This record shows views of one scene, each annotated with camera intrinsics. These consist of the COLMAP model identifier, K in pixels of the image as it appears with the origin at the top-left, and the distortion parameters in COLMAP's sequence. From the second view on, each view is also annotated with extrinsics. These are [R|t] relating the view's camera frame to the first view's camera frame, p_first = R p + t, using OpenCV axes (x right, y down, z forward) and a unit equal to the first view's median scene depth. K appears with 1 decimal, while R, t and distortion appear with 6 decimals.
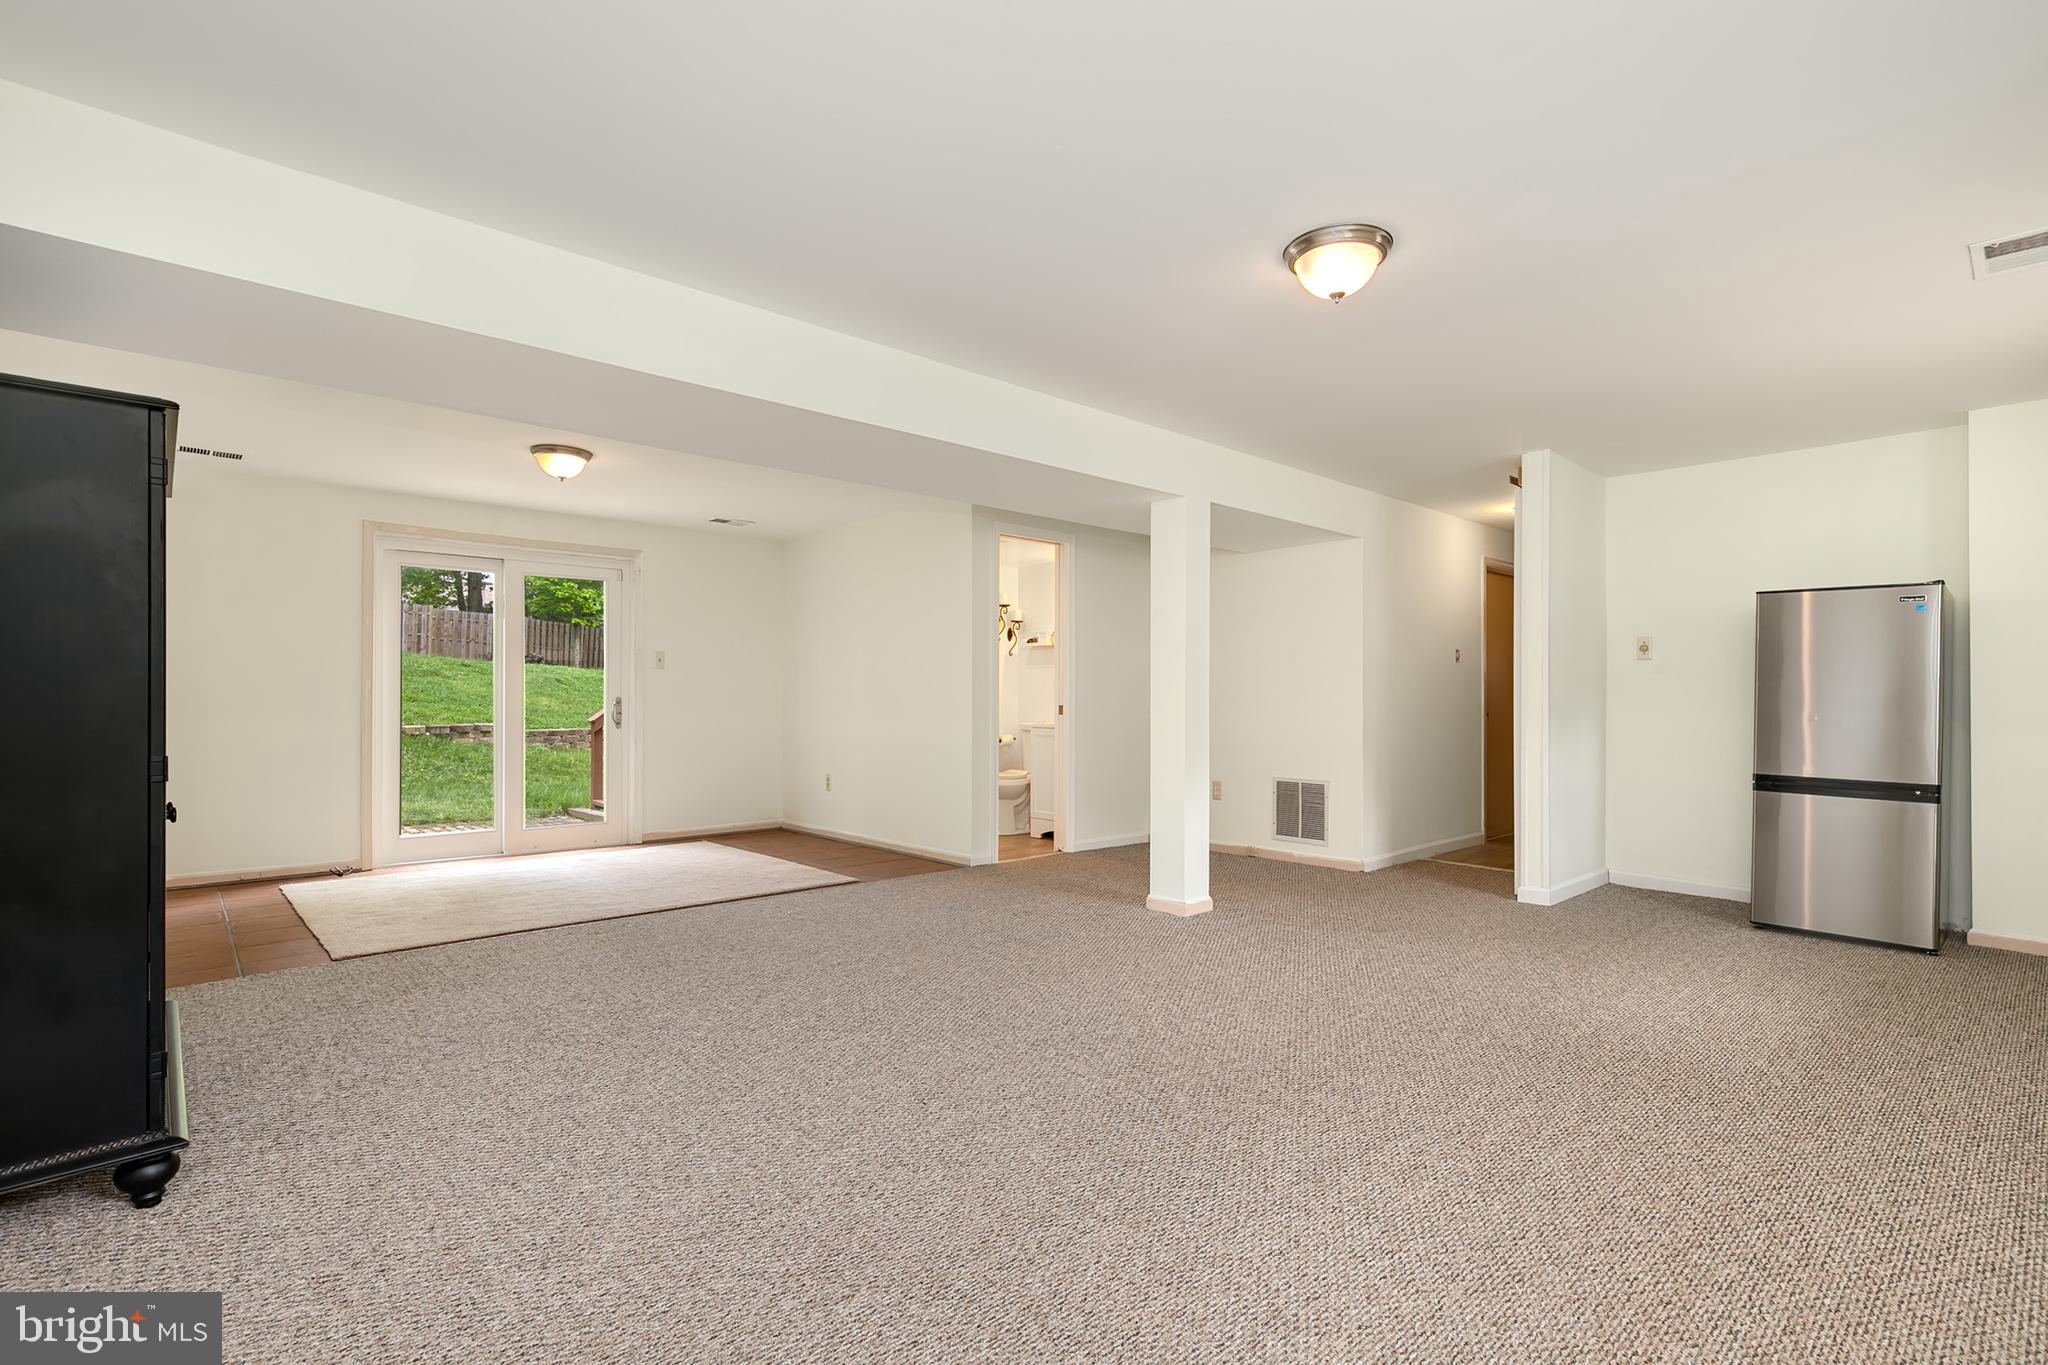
lens RADIAL K [[972.1, 0, 1029.4], [0, 972.1, 702.0], [0, 0, 1]] dist [-0.011781, 0.000367]
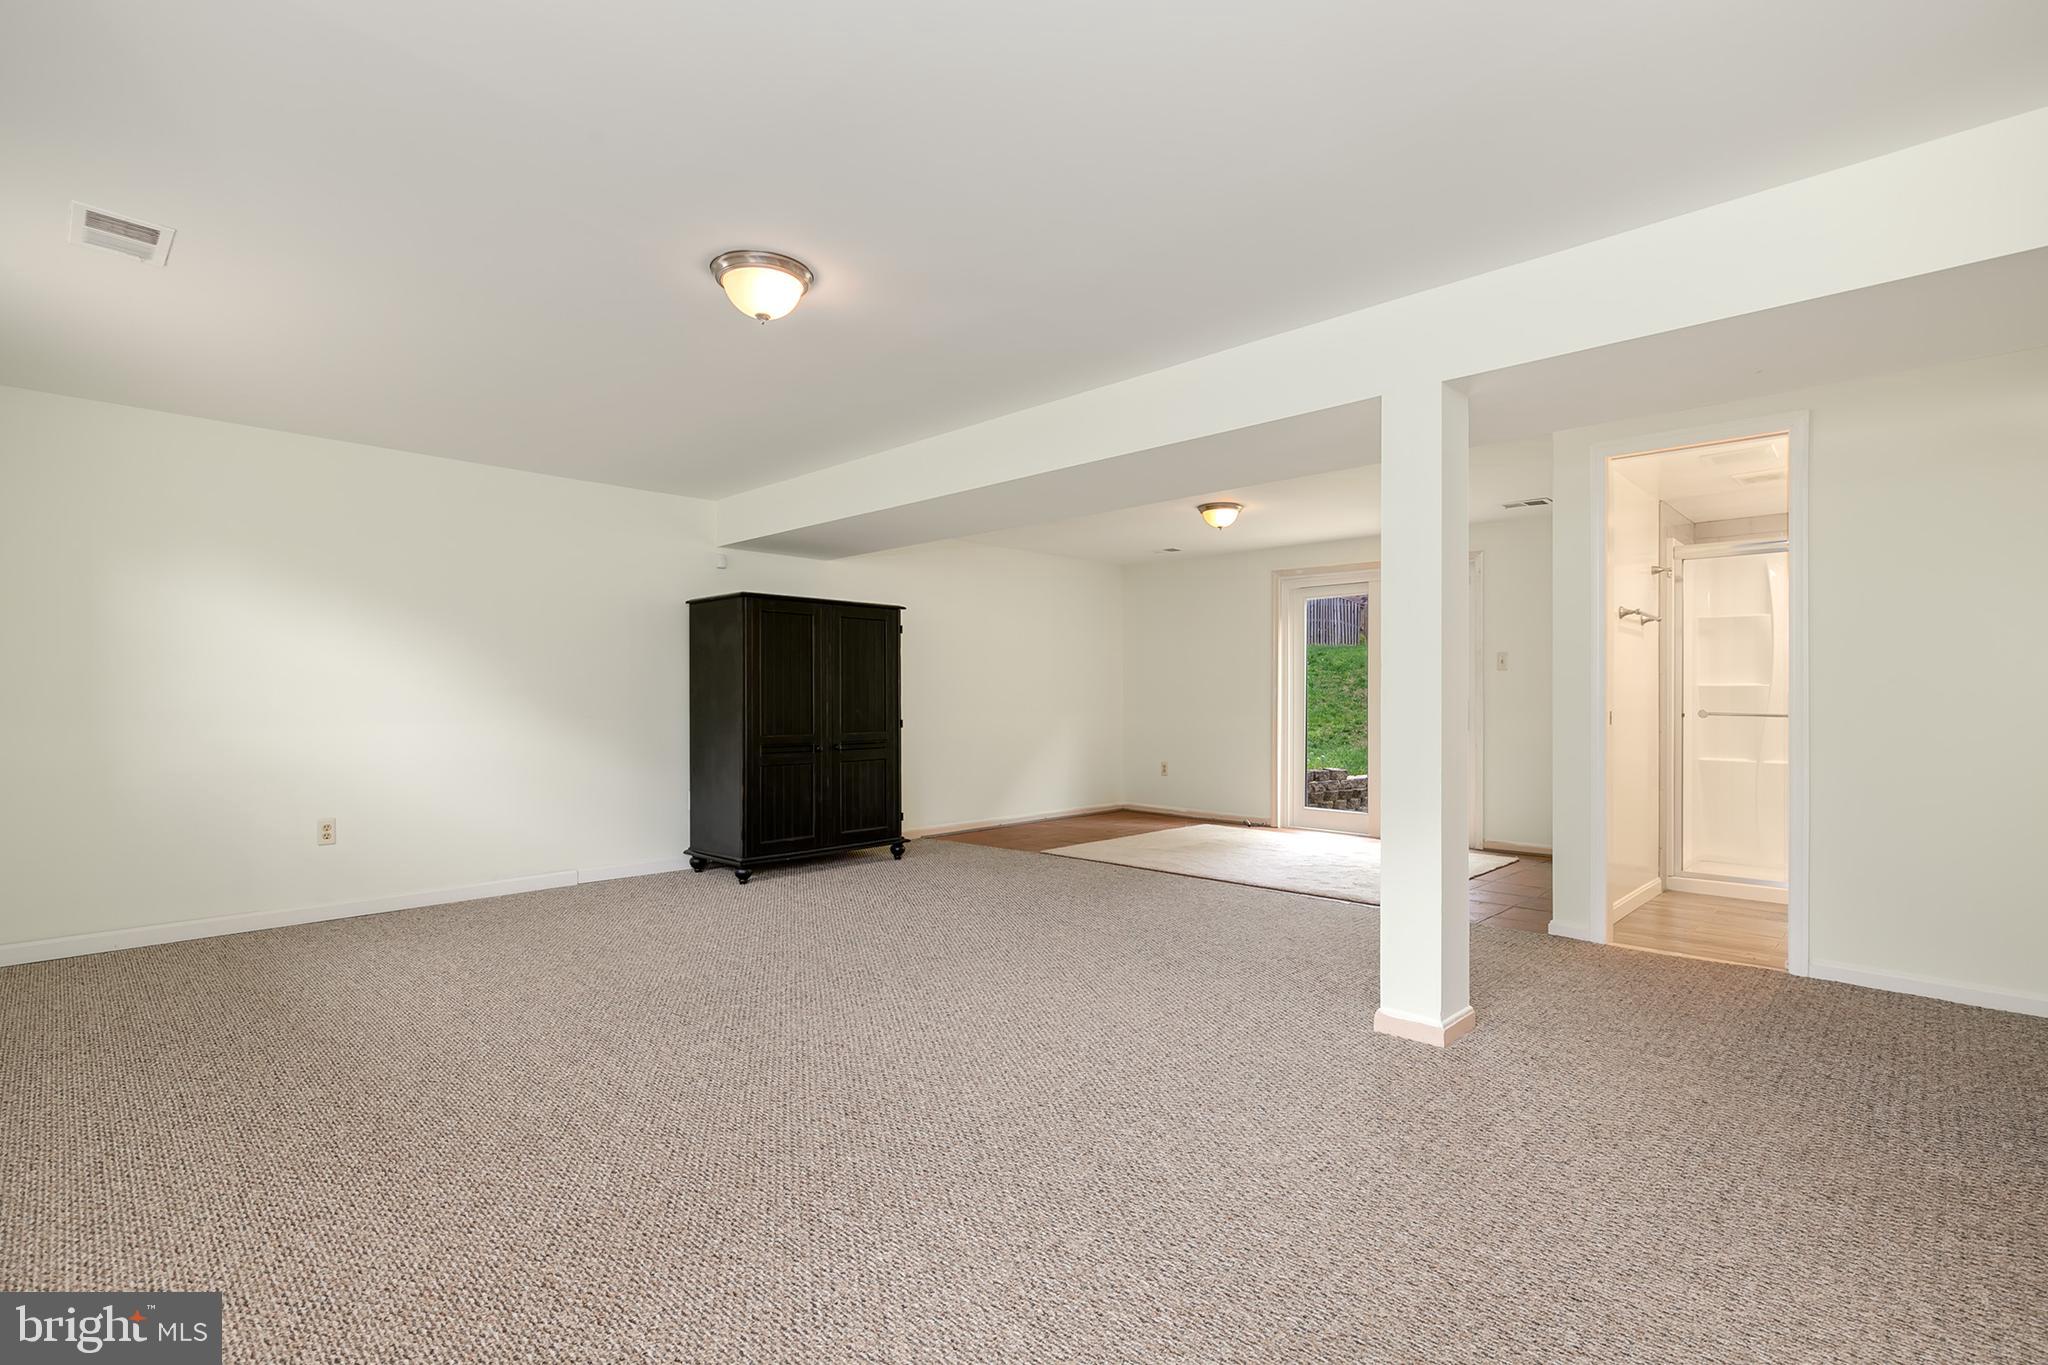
lens RADIAL K [[972.1, 0, 1029.4], [0, 972.1, 702.0], [0, 0, 1]] dist [-0.011781, 0.000367]
pose [[0.040255, -0.002853, -0.999185, 0.791614], [-0.003090, 0.999991, -0.002980, 0.002023], [0.999185, 0.003207, 0.040246, 0.718178]]
